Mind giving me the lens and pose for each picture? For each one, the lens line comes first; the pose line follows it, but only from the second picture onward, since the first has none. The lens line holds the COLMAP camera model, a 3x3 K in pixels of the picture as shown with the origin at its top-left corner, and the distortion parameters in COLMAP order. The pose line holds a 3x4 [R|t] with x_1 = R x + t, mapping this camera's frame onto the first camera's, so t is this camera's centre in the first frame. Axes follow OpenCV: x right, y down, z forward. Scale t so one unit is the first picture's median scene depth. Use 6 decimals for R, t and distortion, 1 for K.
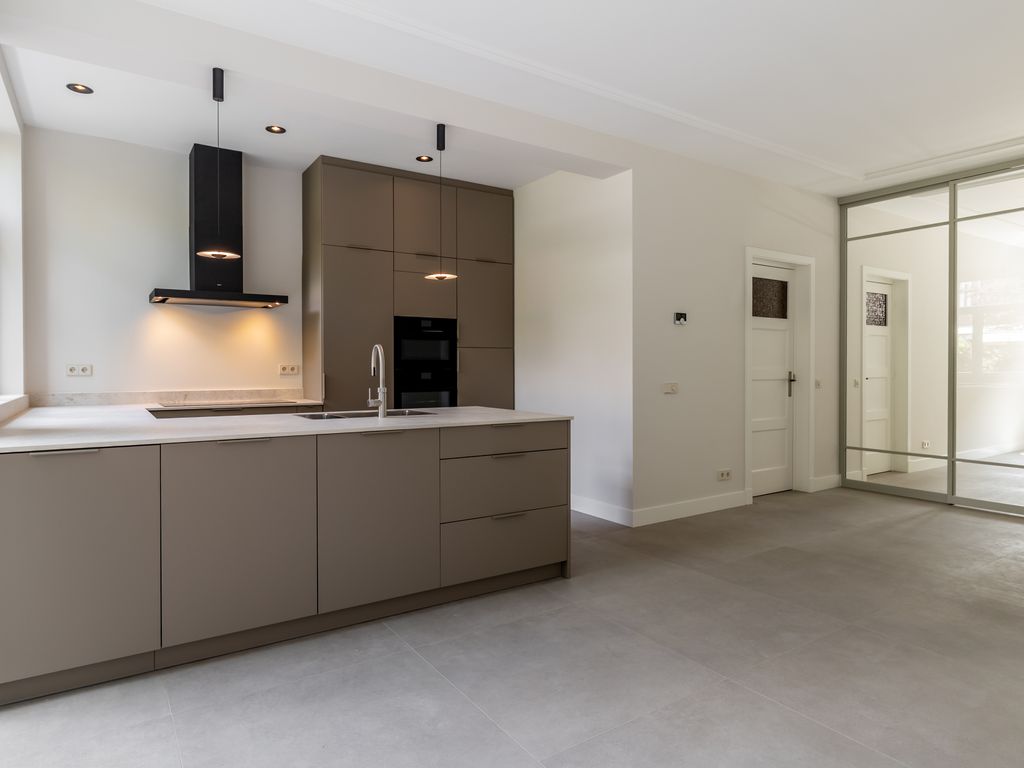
lens RADIAL K [[604.9, 0, 515.6], [0, 604.9, 372.3], [0, 0, 1]] dist [0.000195, -0.001237]
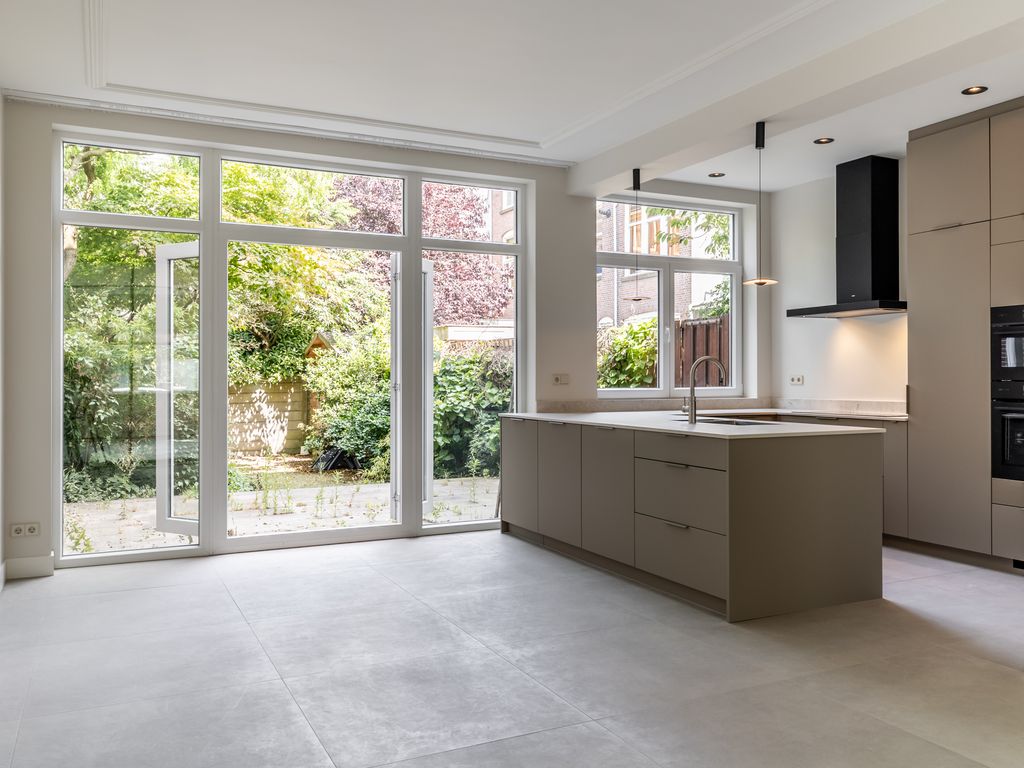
lens RADIAL K [[839.4, 0, 512.0], [0, 839.4, 384.0], [0, 0, 1]] dist [-0.036836, 0.001388]
pose [[-0.124501, 0.007415, -0.992192, 0.928846], [-0.006032, 0.999948, 0.008230, -0.005491], [0.992201, 0.007010, -0.124450, 0.587925]]
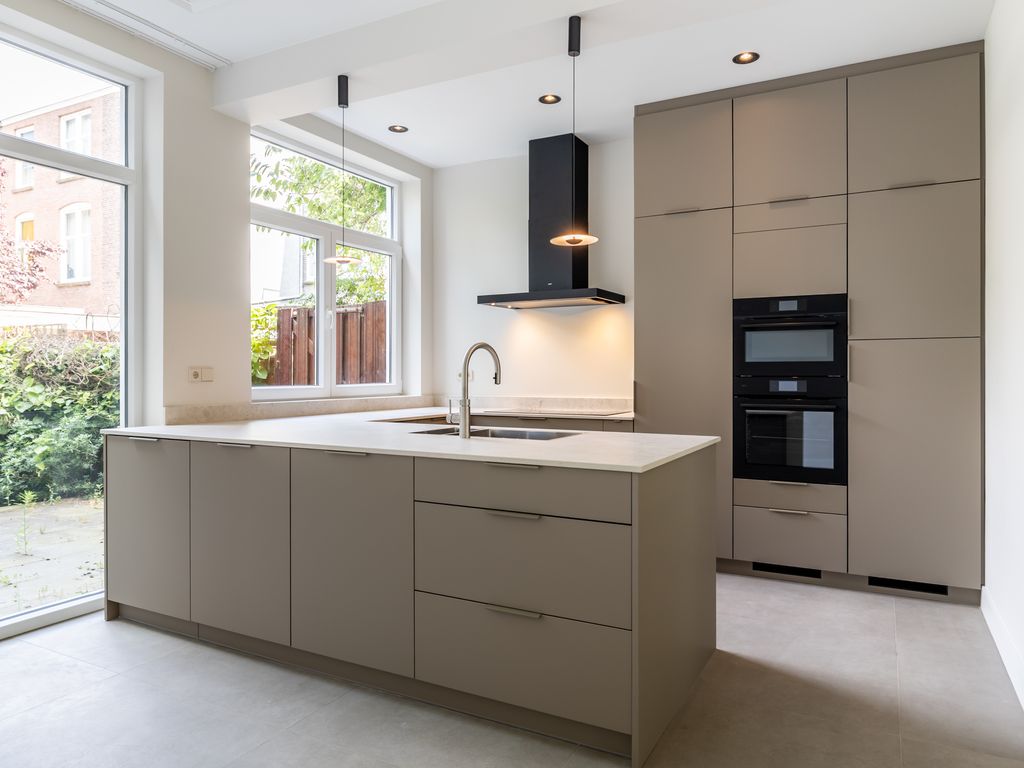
lens RADIAL K [[684.2, 0, 513.4], [0, 684.2, 375.0], [0, 0, 1]] dist [-0.002399, -0.000835]
pose [[0.485973, 0.002400, -0.873970, 0.388892], [-0.007045, 0.999974, -0.001171, -0.003381], [0.873945, 0.006727, 0.485978, 0.425283]]
